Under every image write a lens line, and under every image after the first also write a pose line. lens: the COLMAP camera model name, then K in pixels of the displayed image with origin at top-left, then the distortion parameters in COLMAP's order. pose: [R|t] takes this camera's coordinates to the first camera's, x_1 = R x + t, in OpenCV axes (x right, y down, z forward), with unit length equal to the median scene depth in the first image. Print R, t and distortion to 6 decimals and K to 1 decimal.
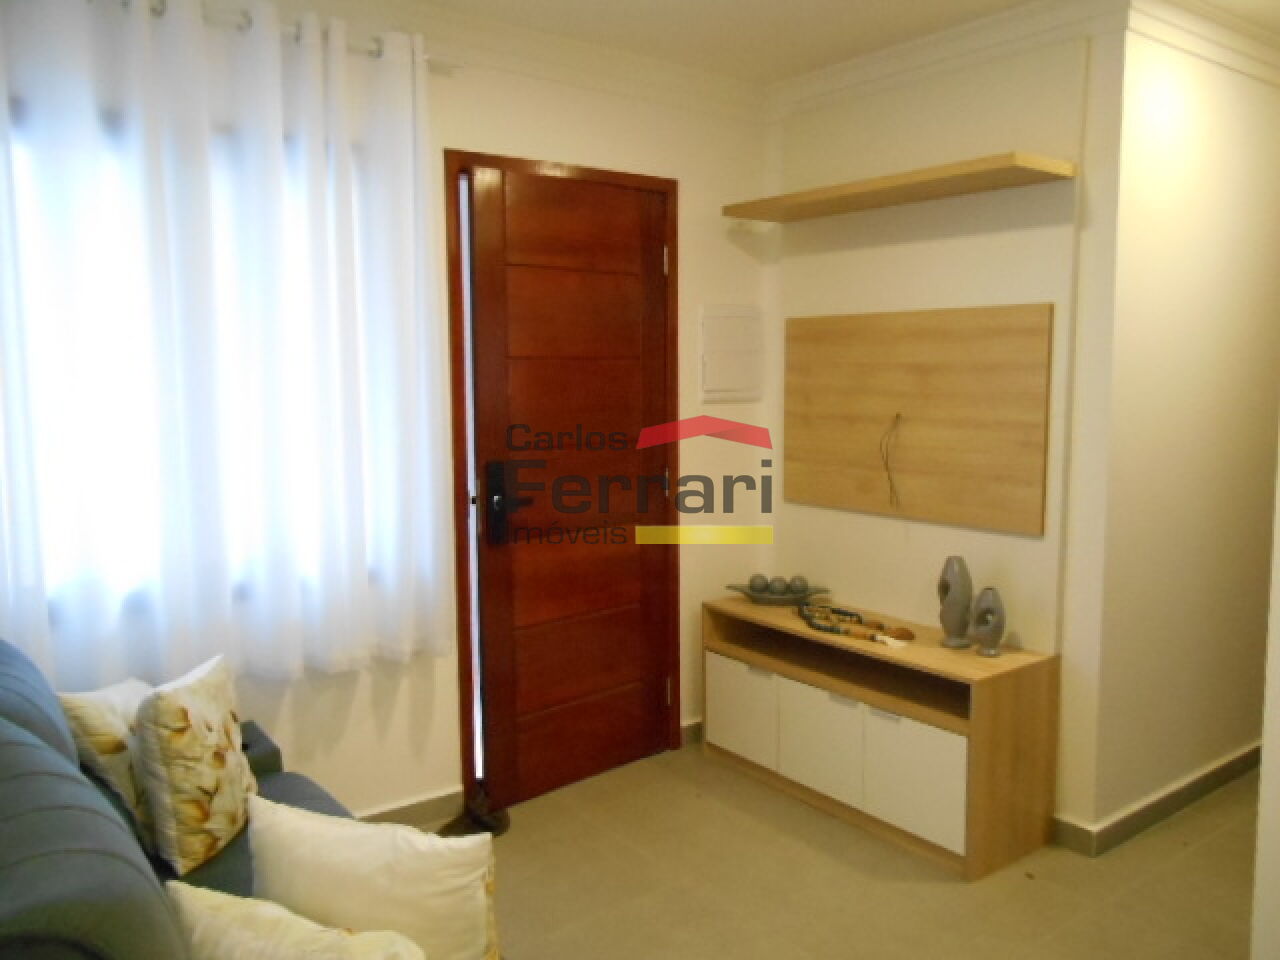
lens RADIAL K [[1015.0, 0, 643.1], [0, 1015.0, 472.5], [0, 0, 1]] dist [0.012966, -0.001244]
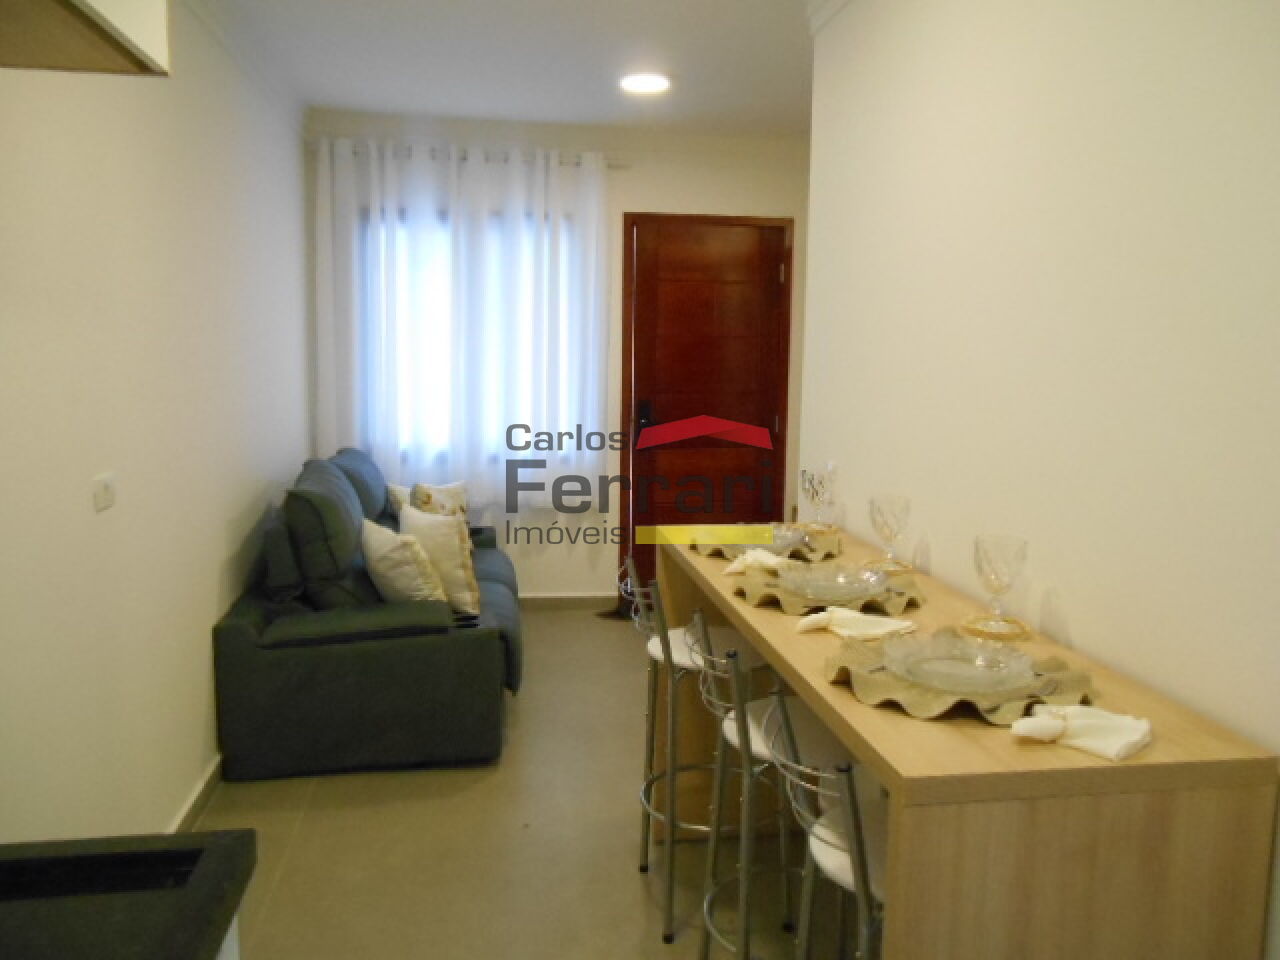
lens RADIAL K [[1015.0, 0, 638.2], [0, 1015.0, 483.6], [0, 0, 1]] dist [0.012966, -0.001244]
pose [[0.877485, 0.082885, -0.472389, 0.745494], [-0.072462, 0.996559, 0.040253, 0.070153], [0.474099, -0.001091, 0.880471, -0.538154]]
